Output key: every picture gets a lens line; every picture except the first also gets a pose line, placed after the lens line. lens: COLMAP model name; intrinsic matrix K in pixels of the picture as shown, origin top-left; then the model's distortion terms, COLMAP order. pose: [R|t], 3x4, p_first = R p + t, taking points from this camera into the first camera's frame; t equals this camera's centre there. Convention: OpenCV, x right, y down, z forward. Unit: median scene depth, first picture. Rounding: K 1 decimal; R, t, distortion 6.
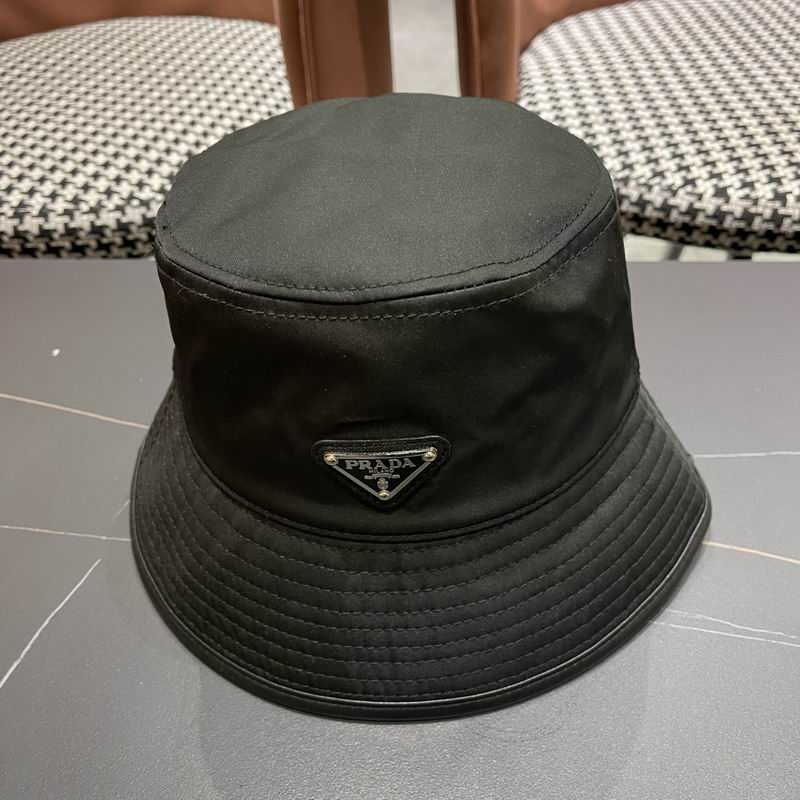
lens RADIAL K [[821.6, 0, 405.3], [0, 821.6, 401.3], [0, 0, 1]] dist [0.023561, 0.000000]
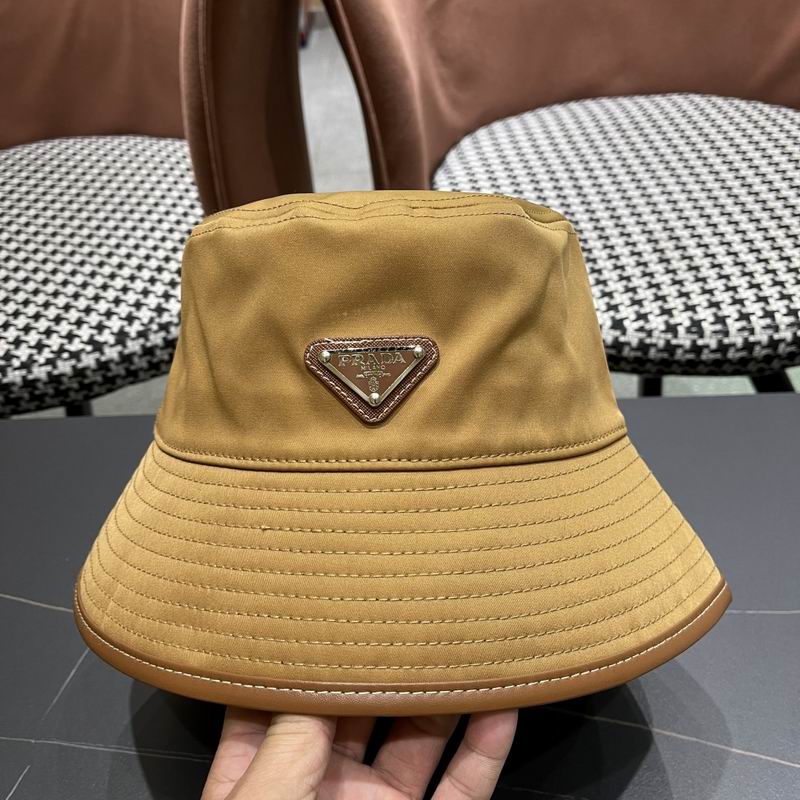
lens RADIAL K [[821.6, 0, 395.9], [0, 821.6, 394.1], [0, 0, 1]] dist [0.023561, 0.000000]
pose [[0.998344, -0.050716, 0.027152, 0.059078], [0.051294, 0.998462, -0.021046, -0.147595], [-0.026043, 0.022403, 0.999410, -0.052685]]
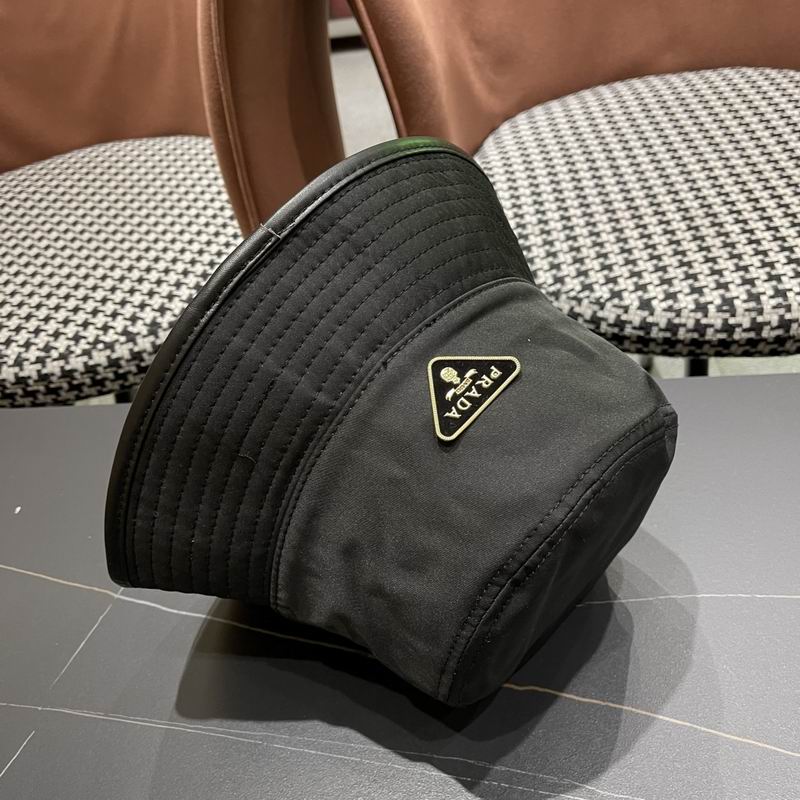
lens RADIAL K [[821.6, 0, 404.5], [0, 821.6, 403.5], [0, 0, 1]] dist [0.023561, 0.000000]
pose [[0.995544, -0.059758, -0.072943, 0.142614], [0.058481, 0.998098, -0.019513, -0.120827], [0.073970, 0.015160, 0.997145, -0.045784]]
